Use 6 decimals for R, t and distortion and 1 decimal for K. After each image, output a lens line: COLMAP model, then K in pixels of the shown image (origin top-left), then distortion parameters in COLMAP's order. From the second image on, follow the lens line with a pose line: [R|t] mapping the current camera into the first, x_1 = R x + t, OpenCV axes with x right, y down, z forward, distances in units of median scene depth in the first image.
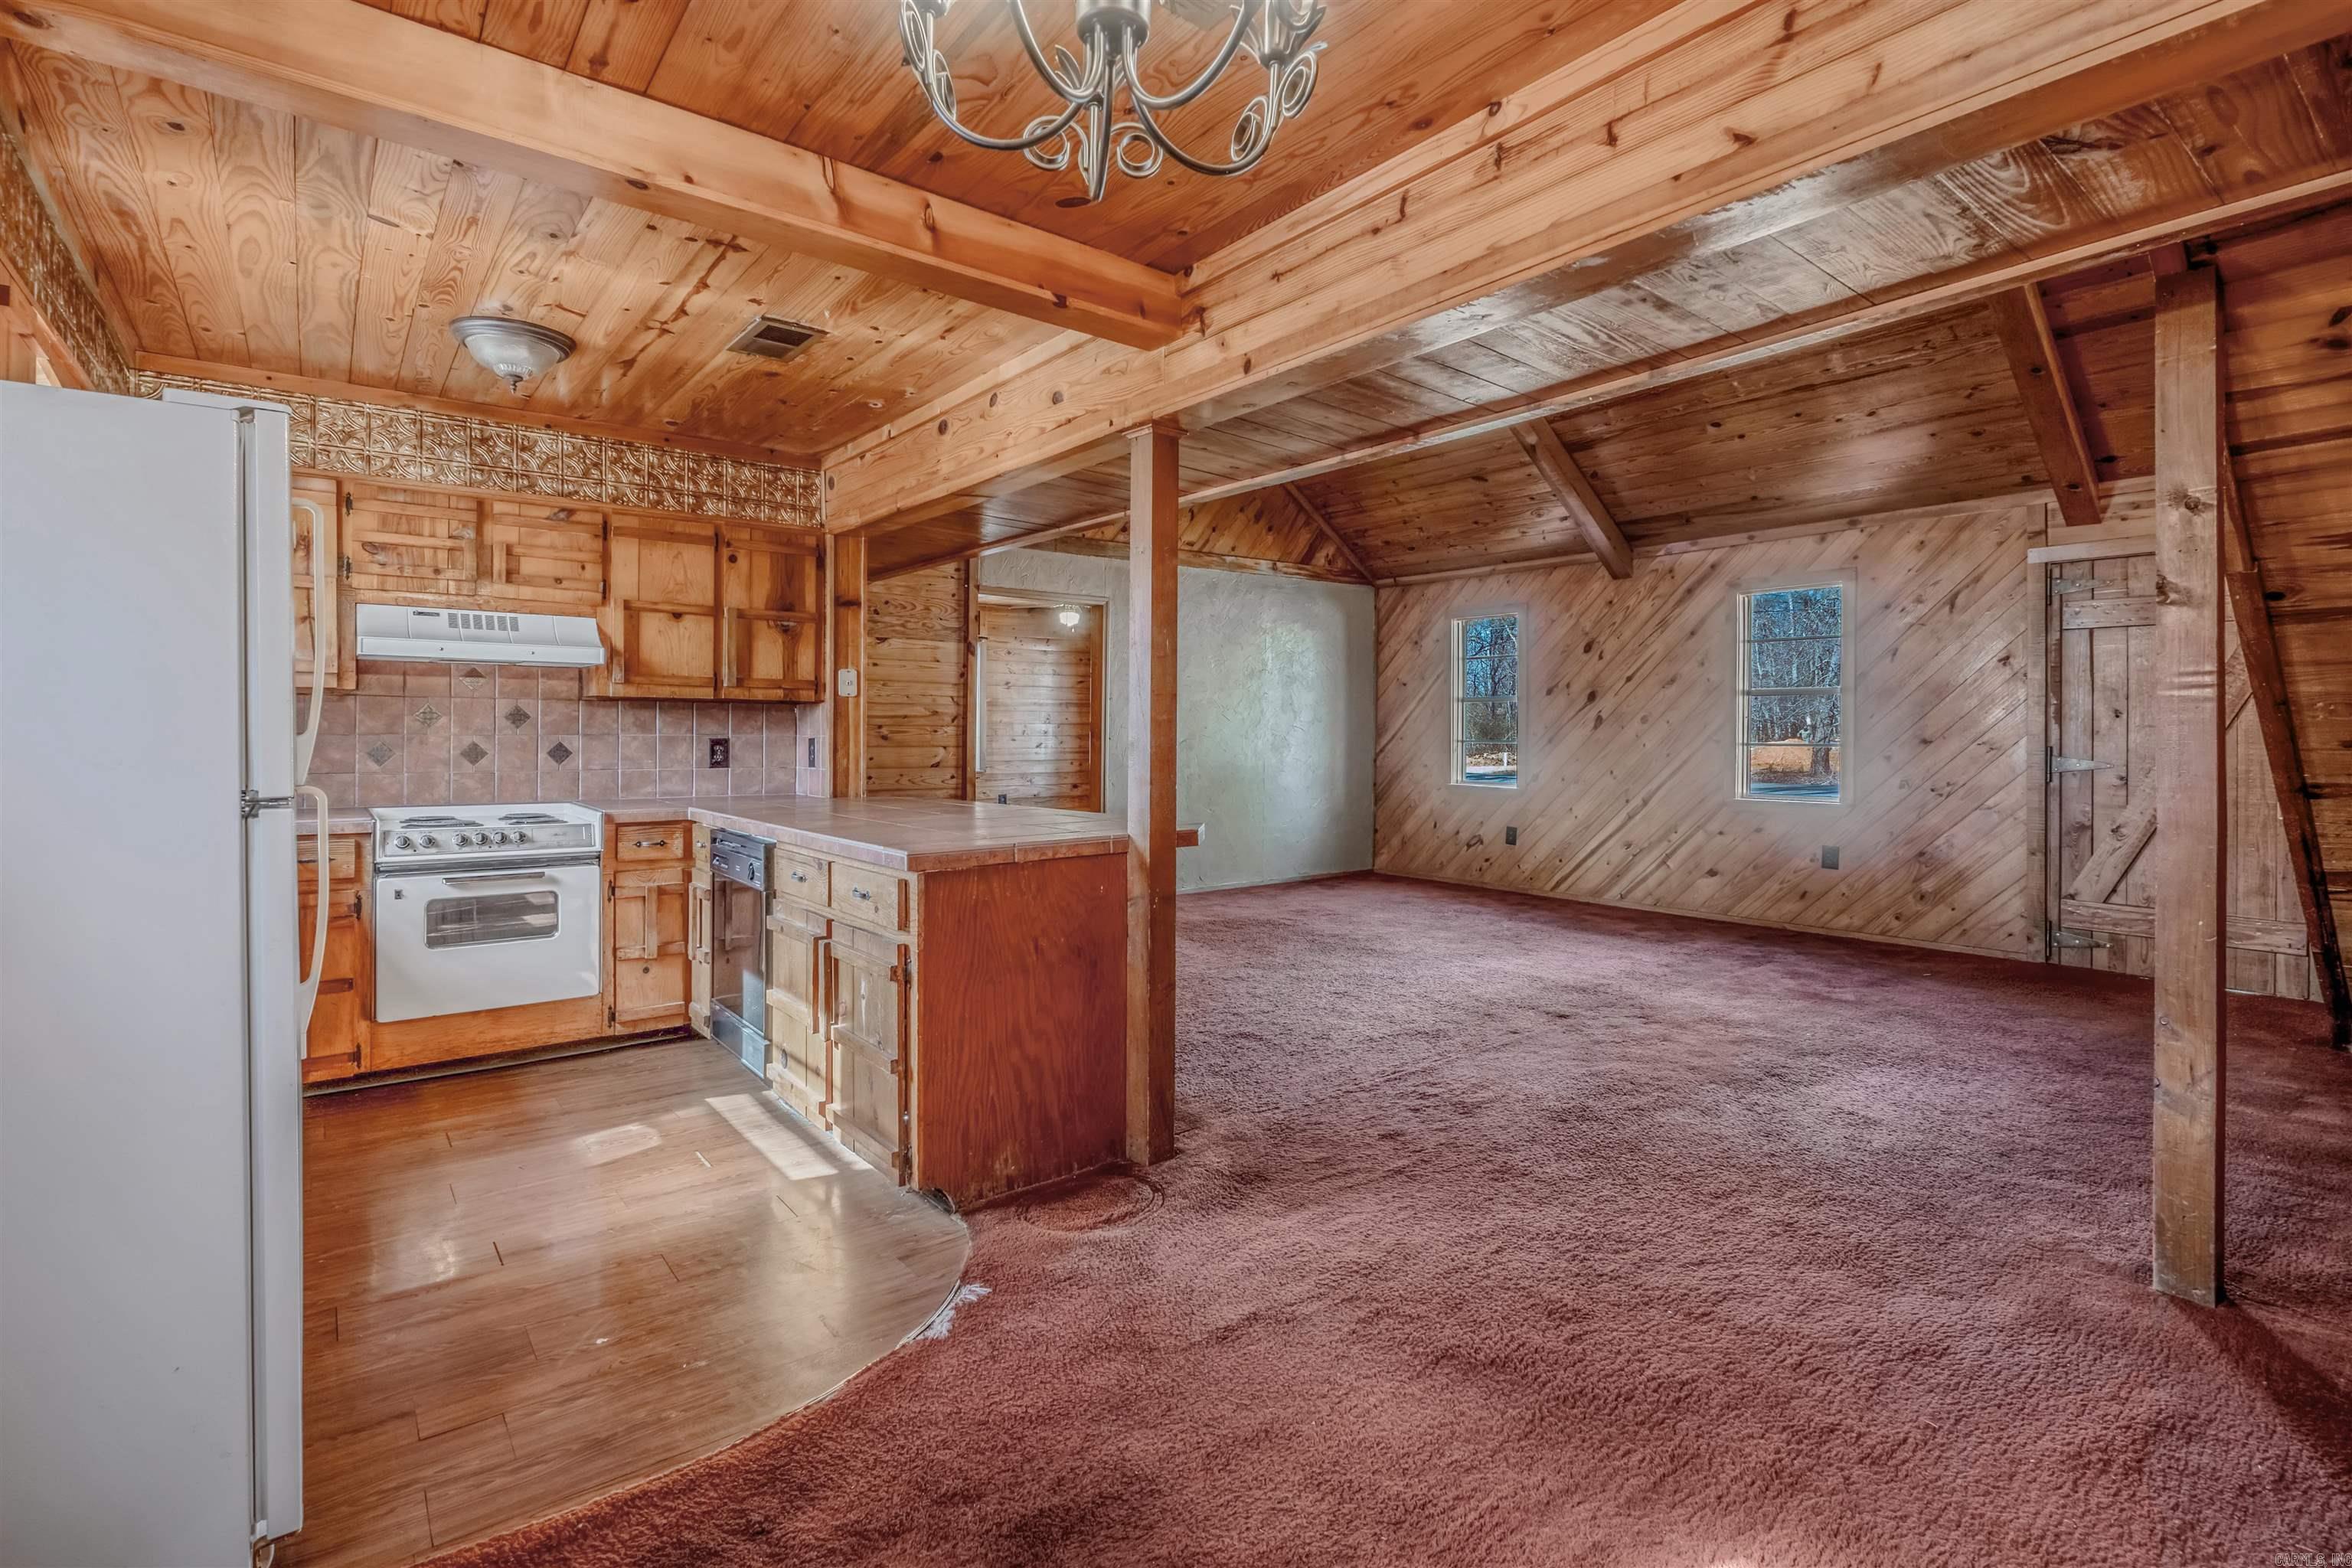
lens RADIAL K [[1079.5, 0, 1164.2], [0, 1079.5, 734.4], [0, 0, 1]] dist [-0.001699, -0.000651]
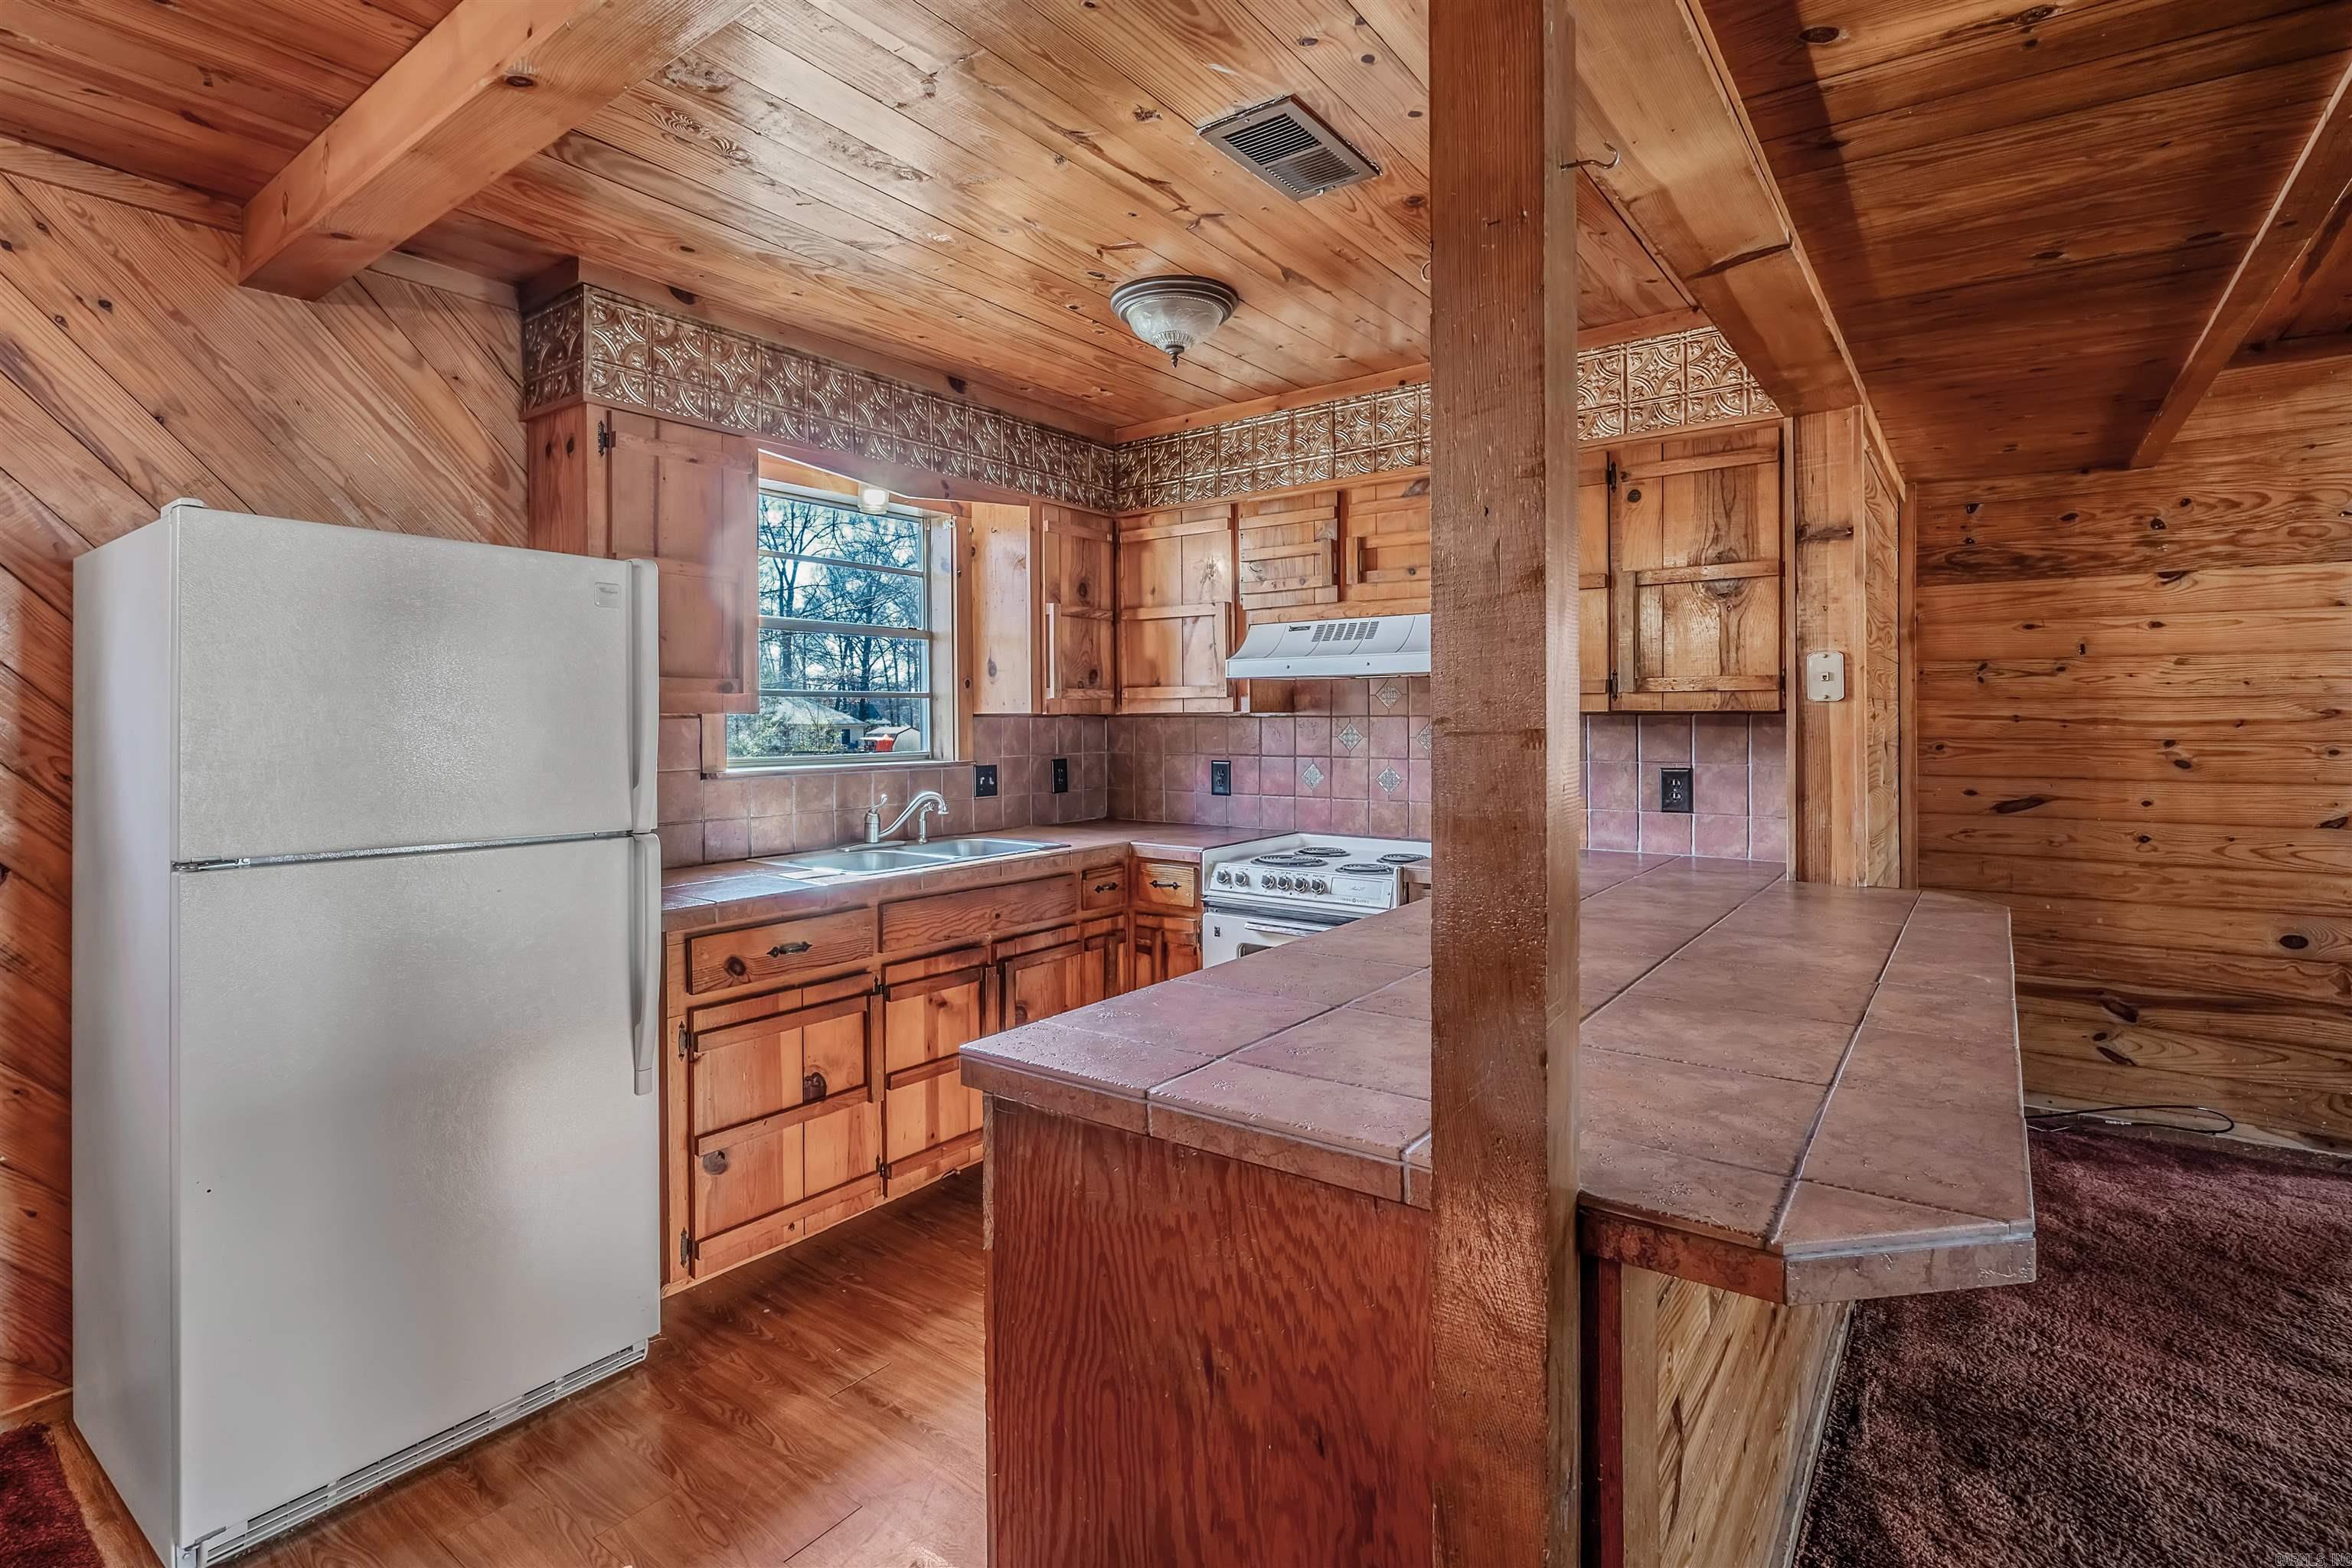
lens RADIAL K [[1114.6, 0, 1174.1], [0, 1114.6, 719.3], [0, 0, 1]] dist [0.000933, 0.000437]
pose [[0.275529, -0.008510, -0.961255, 0.160965], [0.005155, 0.999960, -0.007375, -0.022501], [0.961279, -0.002924, 0.275562, 0.509704]]
